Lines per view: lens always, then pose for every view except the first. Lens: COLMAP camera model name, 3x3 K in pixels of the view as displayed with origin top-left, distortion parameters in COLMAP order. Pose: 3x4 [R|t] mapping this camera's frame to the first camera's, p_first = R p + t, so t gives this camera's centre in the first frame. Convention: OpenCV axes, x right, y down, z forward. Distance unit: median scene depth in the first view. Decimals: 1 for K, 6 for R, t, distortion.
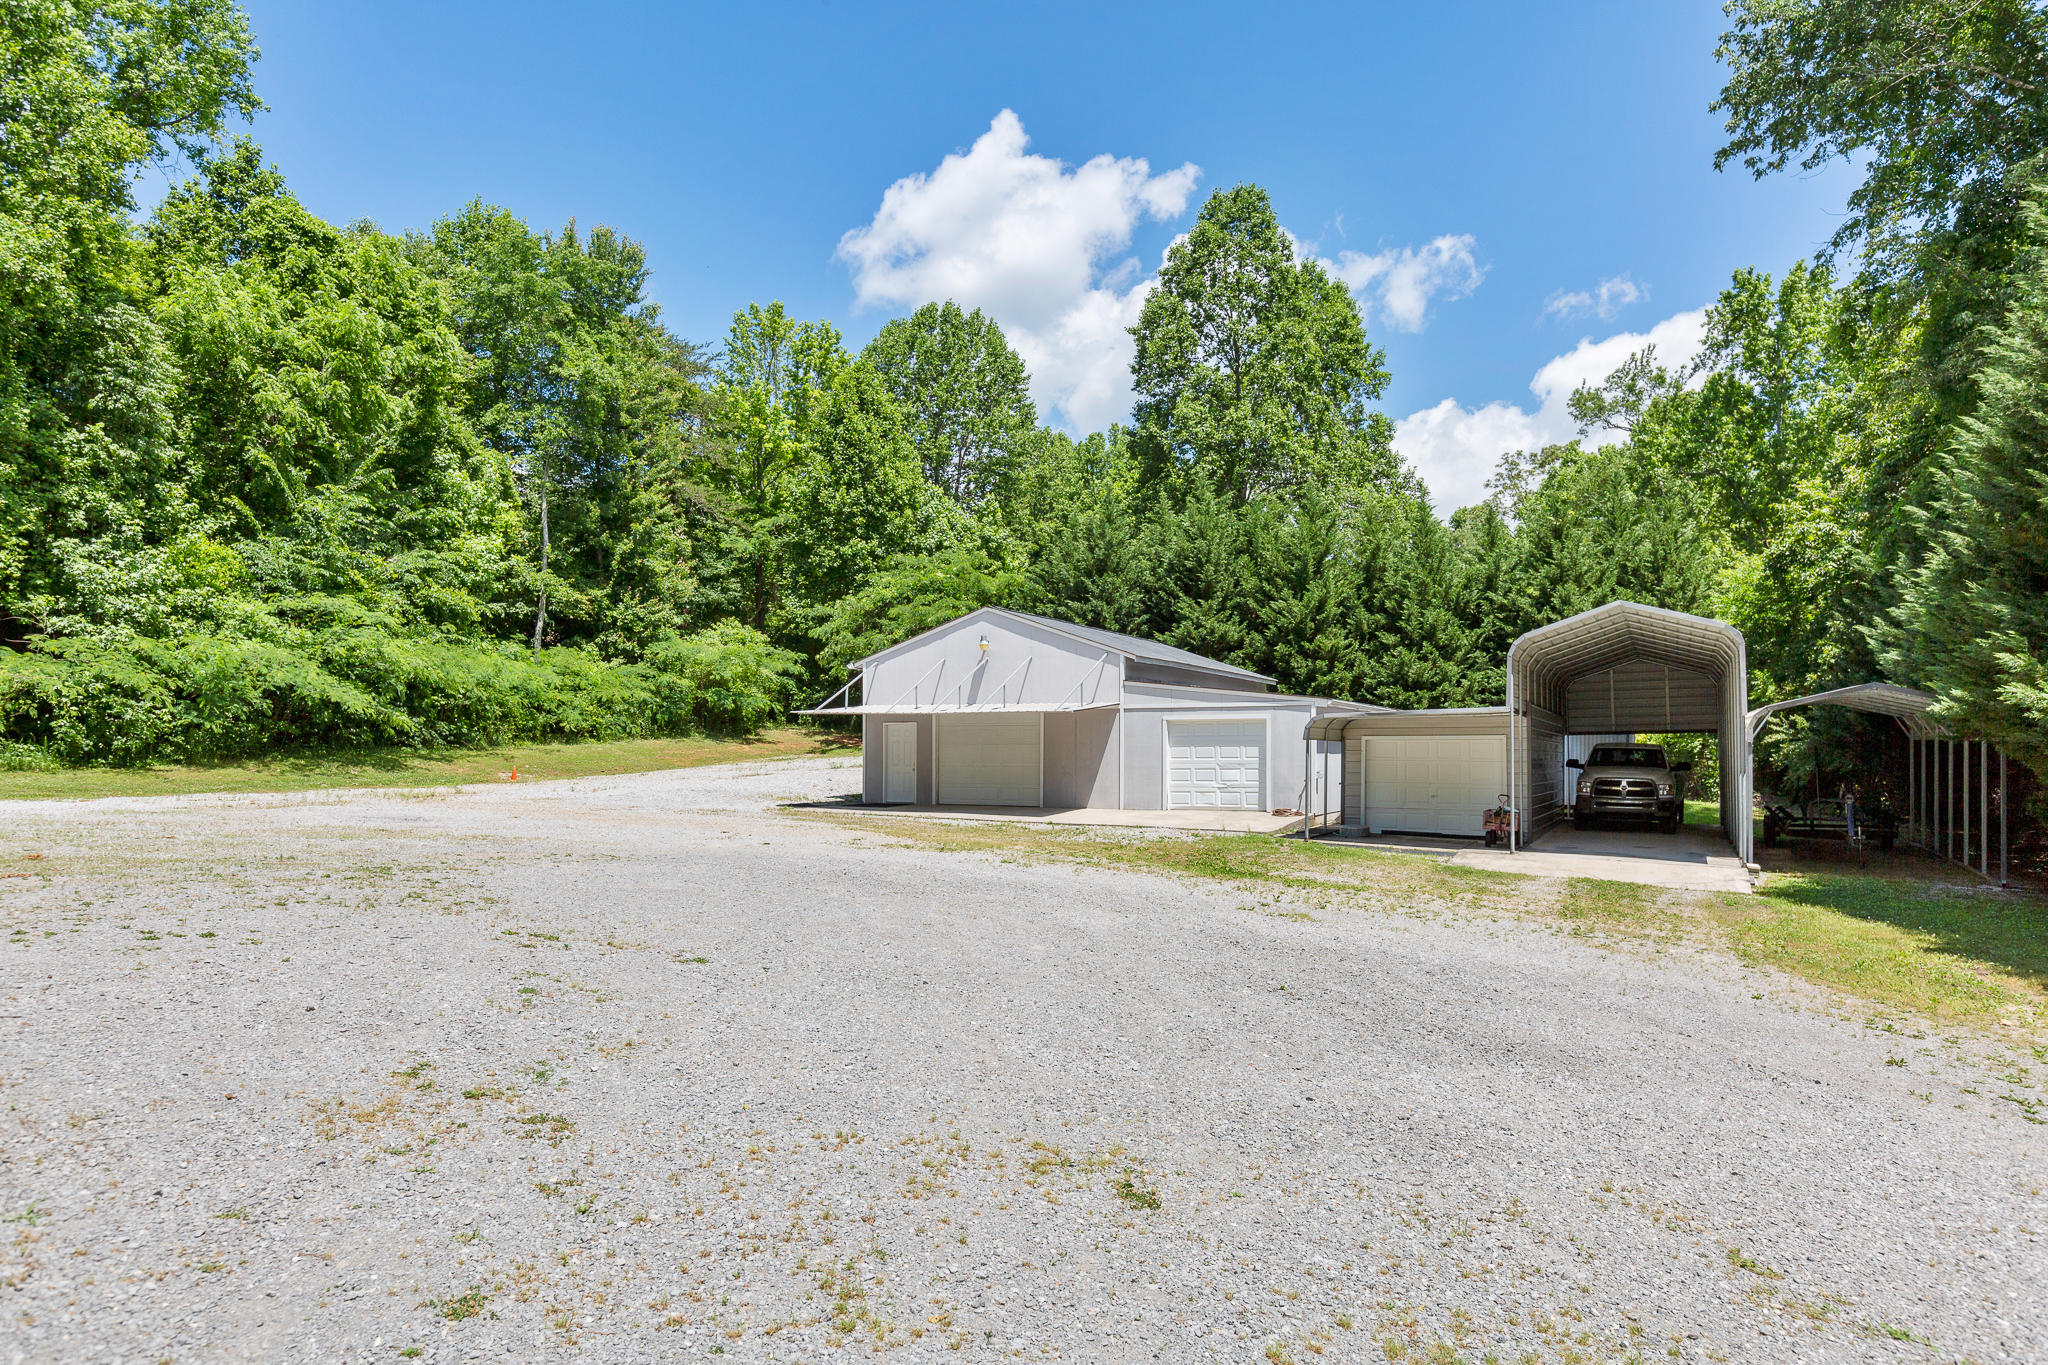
lens RADIAL K [[1340.8, 0, 1024.0], [0, 1340.8, 682.5], [0, 0, 1]] dist [0.001273, -0.001282]
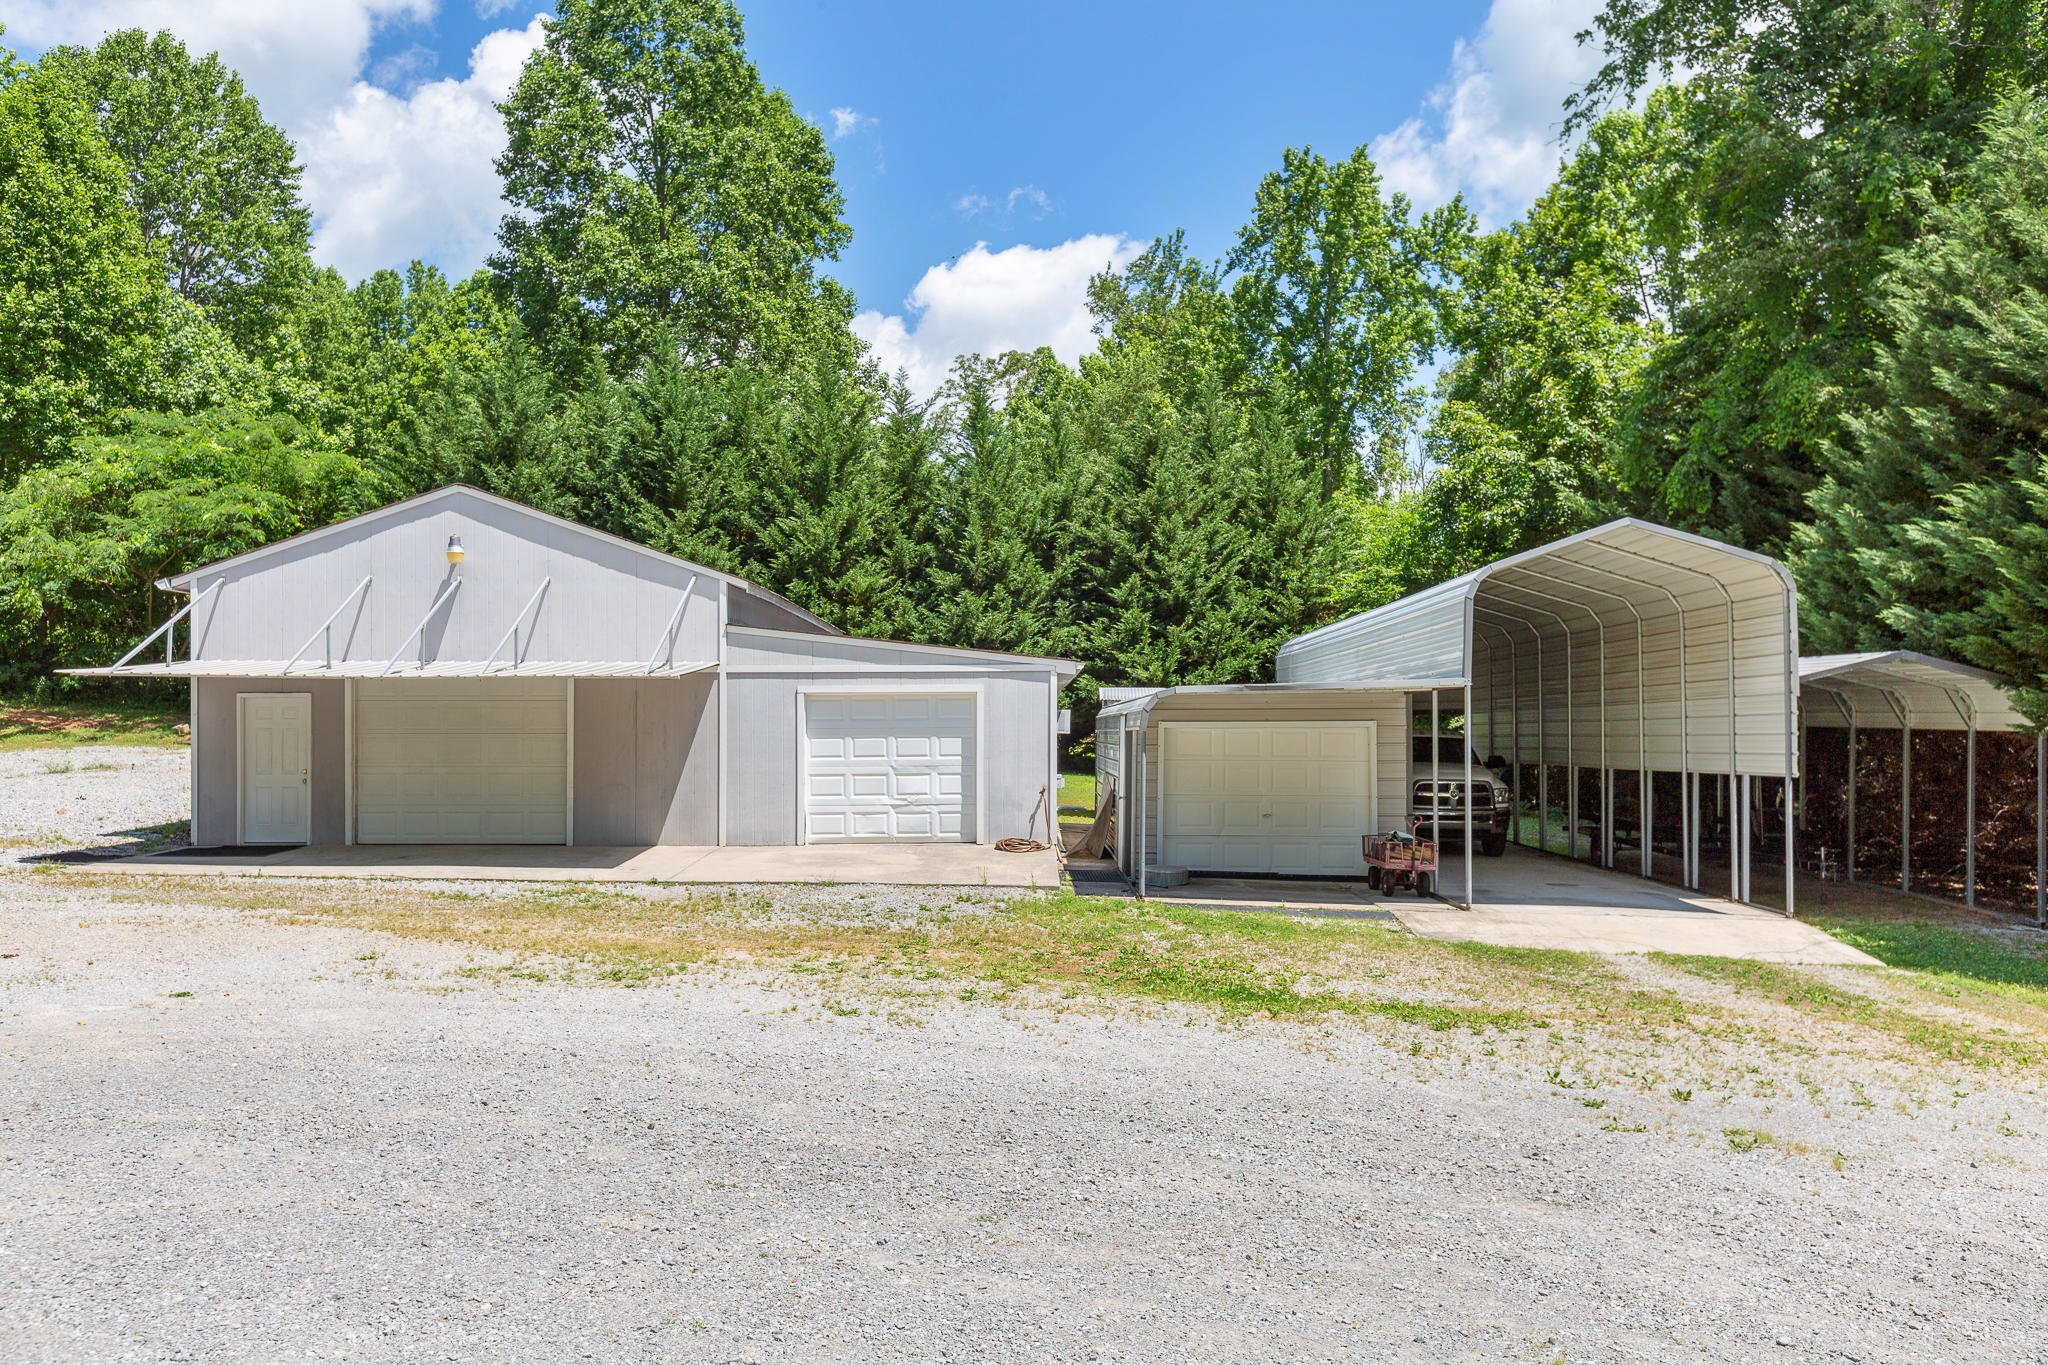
lens RADIAL K [[1646.5, 0, 1024.0], [0, 1646.5, 682.5], [0, 0, 1]] dist [0.019863, -0.012265]
pose [[0.892310, 0.009203, 0.451329, -0.078198], [-0.020493, 0.999587, 0.020134, 0.003935], [-0.450958, -0.027215, 0.892130, 0.180129]]
